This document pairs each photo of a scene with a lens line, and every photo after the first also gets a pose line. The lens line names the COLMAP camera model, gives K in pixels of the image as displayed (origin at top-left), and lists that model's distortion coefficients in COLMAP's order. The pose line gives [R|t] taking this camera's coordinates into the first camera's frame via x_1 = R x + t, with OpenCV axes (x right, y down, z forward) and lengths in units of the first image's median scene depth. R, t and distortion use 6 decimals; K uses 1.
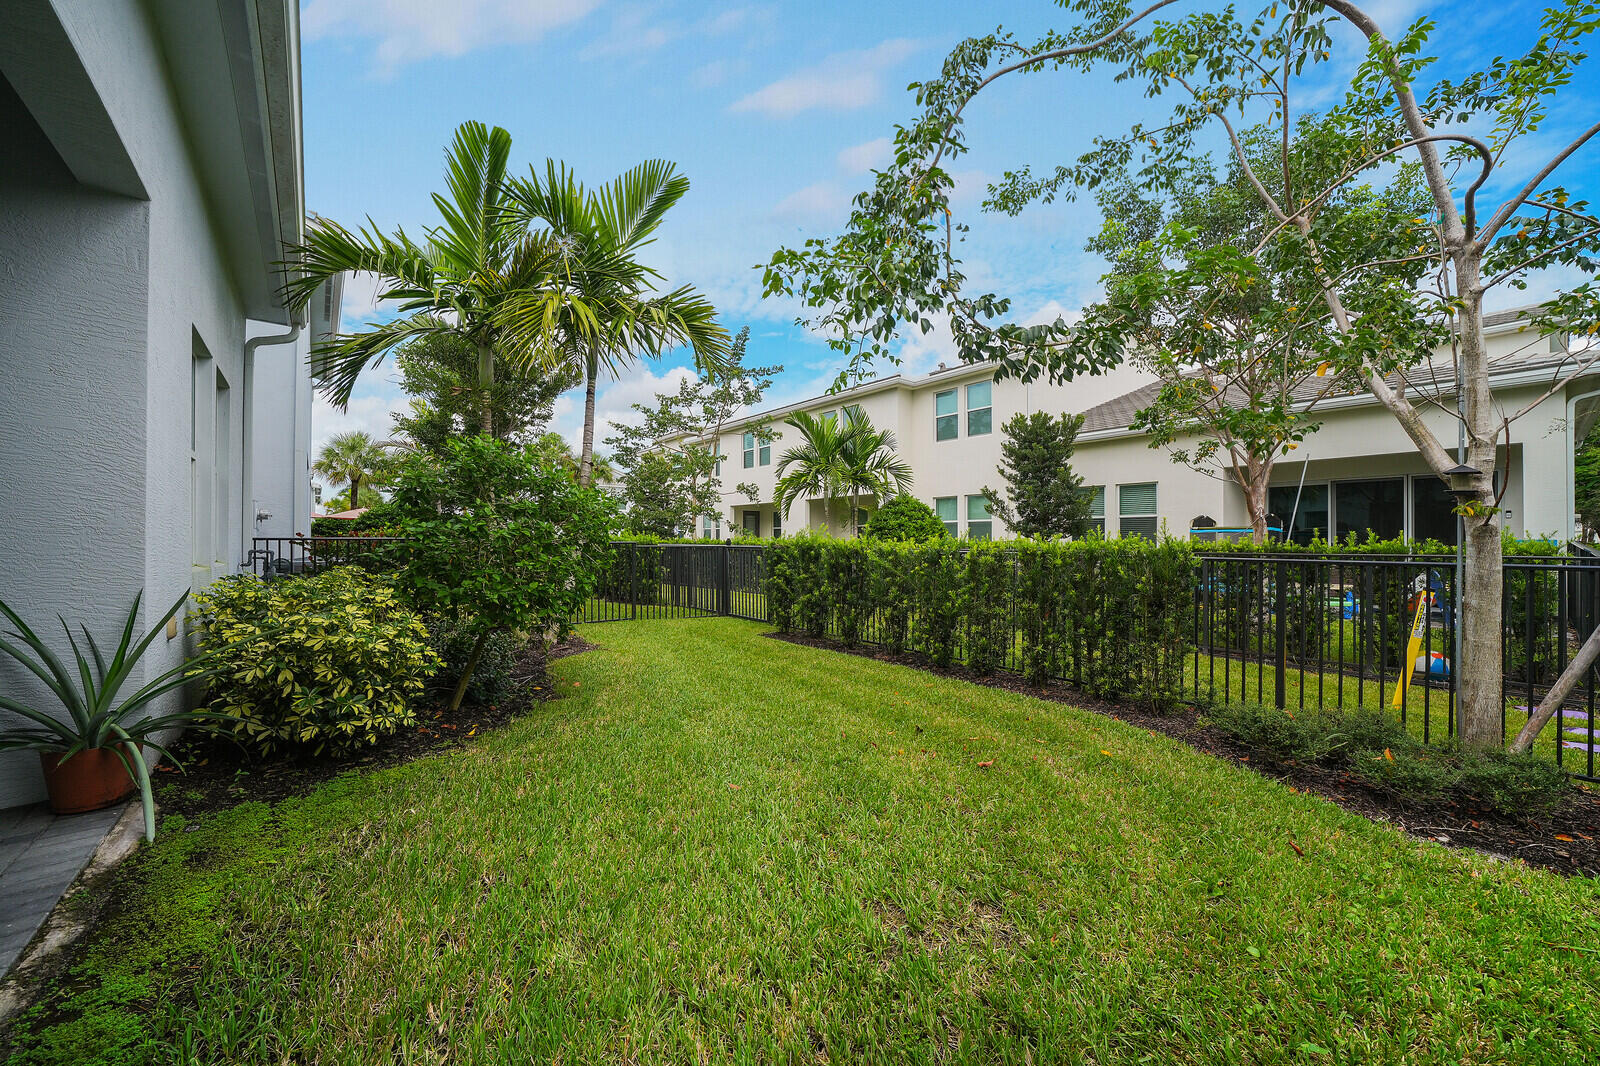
lens RADIAL K [[610.5, 0, 800.0], [0, 610.5, 533.0], [0, 0, 1]] dist [-0.010345, -0.000020]
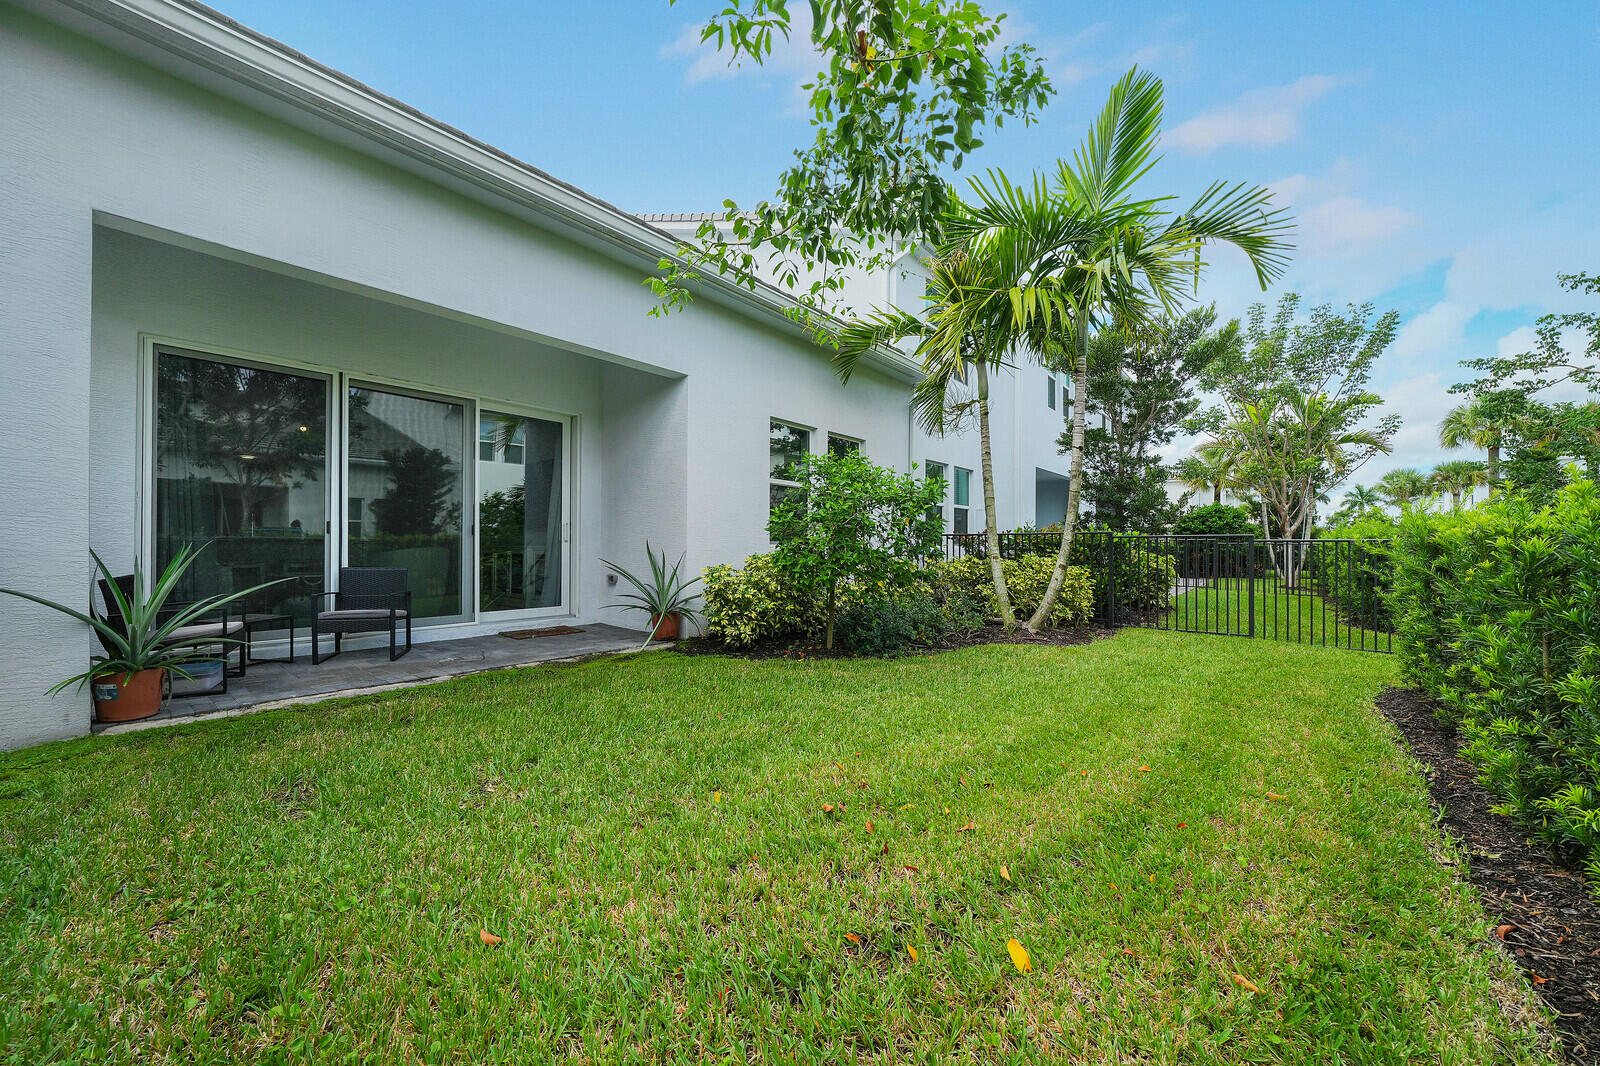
lens RADIAL K [[610.5, 0, 800.0], [0, 610.5, 533.0], [0, 0, 1]] dist [-0.010345, -0.000020]
pose [[0.201924, -0.007712, -0.979371, 0.647683], [0.006137, 0.999959, -0.006608, 0.026390], [0.979382, -0.004676, 0.201963, 0.513324]]
